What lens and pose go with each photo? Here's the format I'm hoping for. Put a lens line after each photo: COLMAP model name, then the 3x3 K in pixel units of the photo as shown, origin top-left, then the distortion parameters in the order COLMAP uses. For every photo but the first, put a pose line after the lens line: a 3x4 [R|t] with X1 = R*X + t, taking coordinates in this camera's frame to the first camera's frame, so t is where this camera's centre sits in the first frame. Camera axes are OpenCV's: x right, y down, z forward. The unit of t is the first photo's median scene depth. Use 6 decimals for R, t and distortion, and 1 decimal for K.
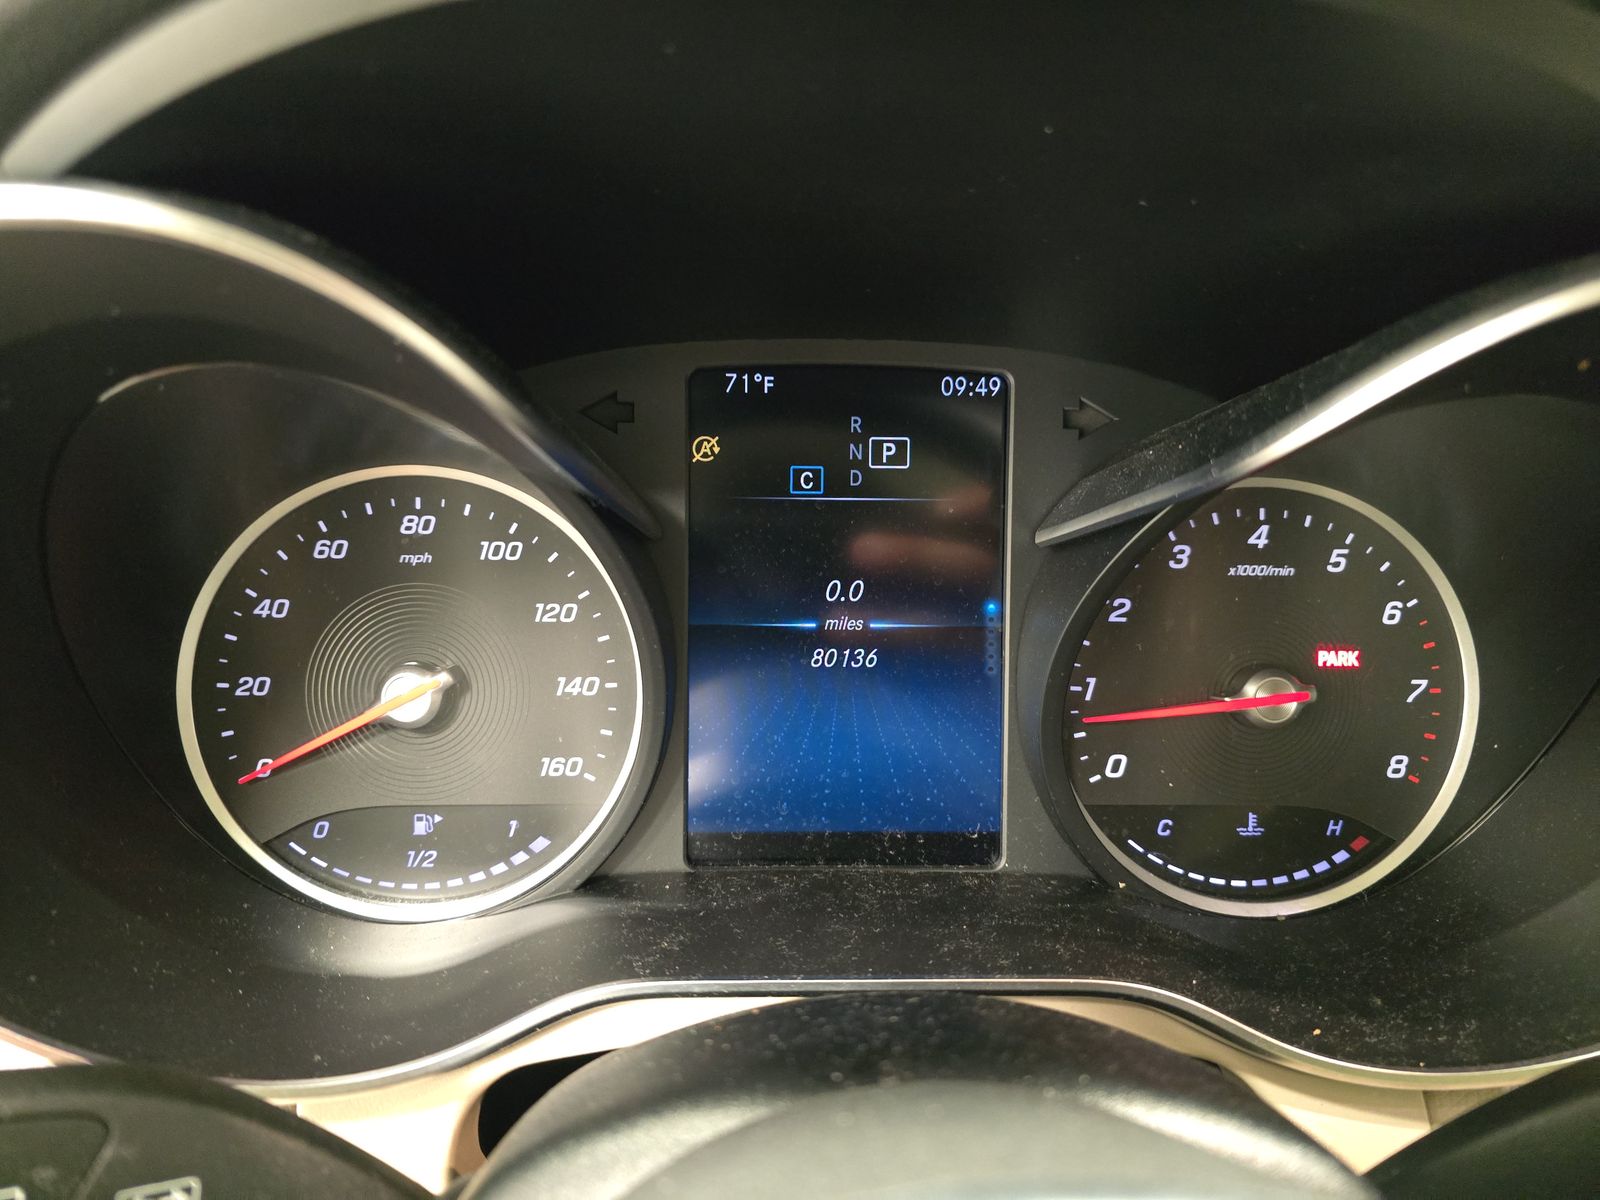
lens RADIAL K [[1064.4, 0, 799.3], [0, 1064.4, 597.7], [0, 0, 1]] dist [-0.005860, -0.011157]
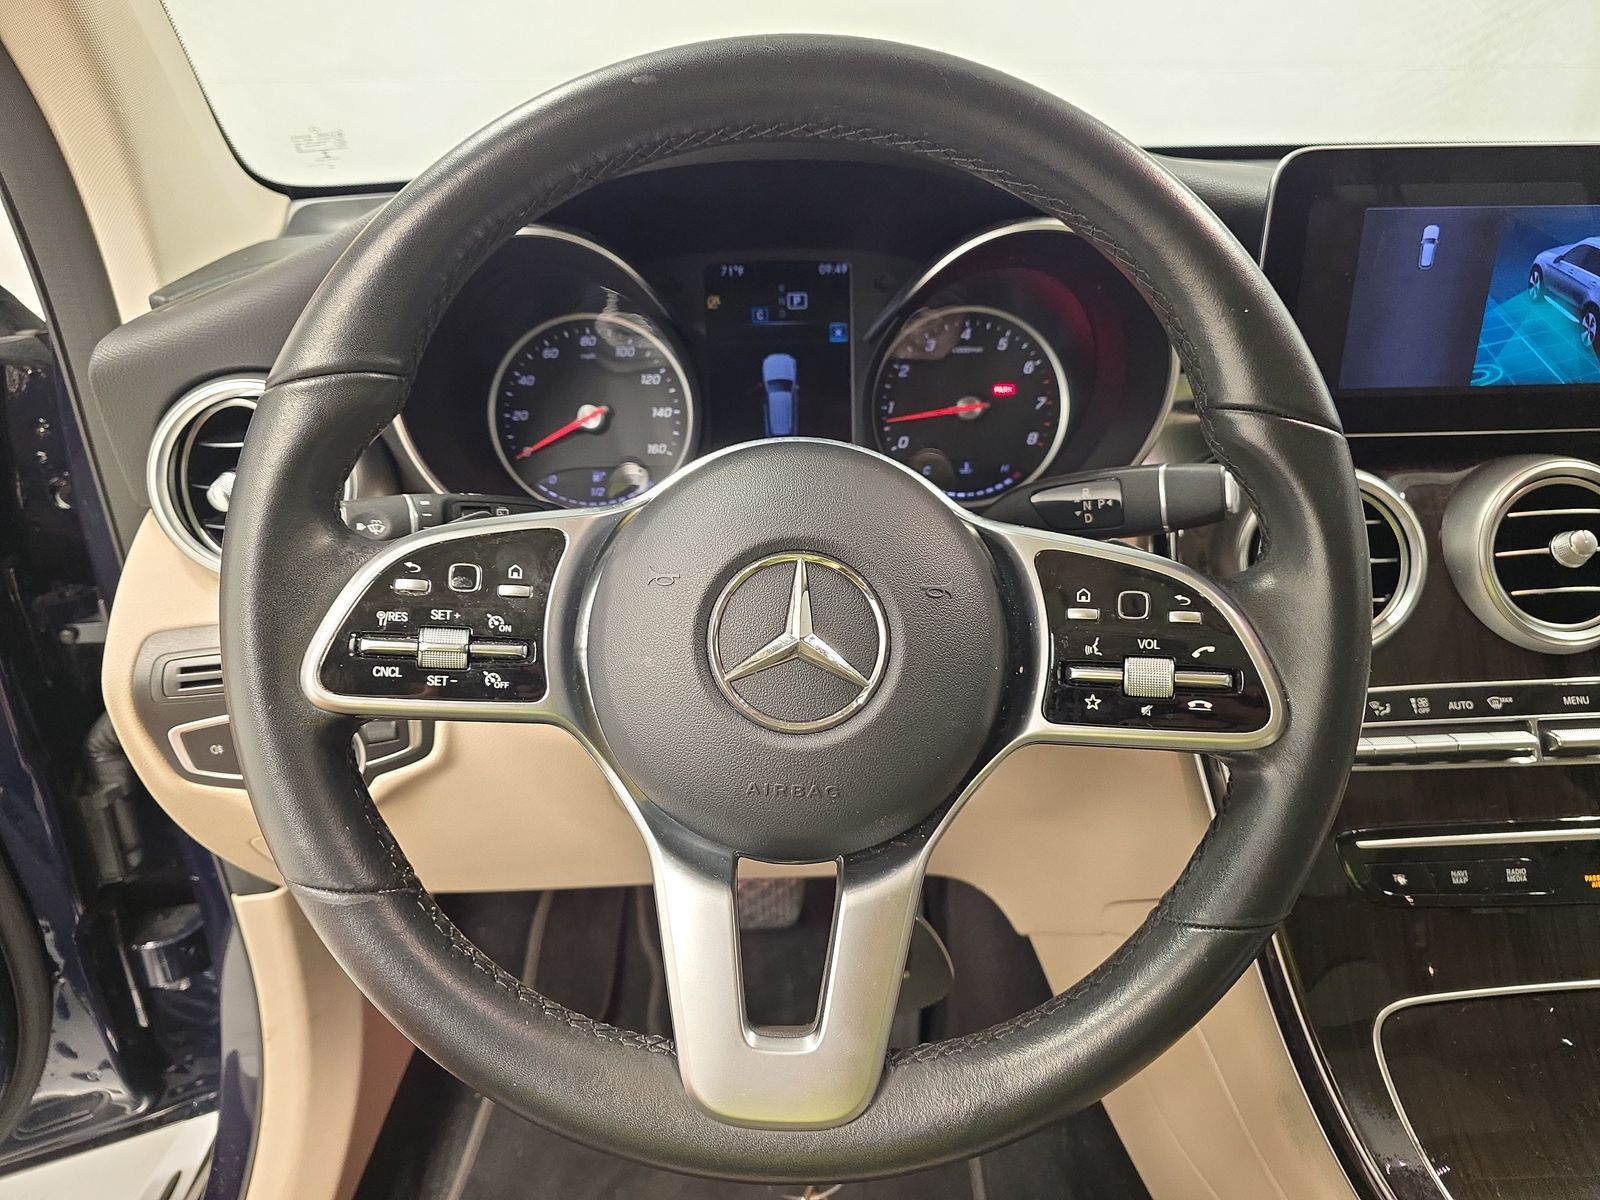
lens RADIAL K [[1064.4, 0, 805.0], [0, 1064.4, 606.9], [0, 0, 1]] dist [-0.005860, -0.011157]
pose [[0.999393, -0.029036, -0.019263, 0.125696], [0.031542, 0.988779, 0.146017, 0.170304], [0.014807, -0.146536, 0.989095, -1.277967]]
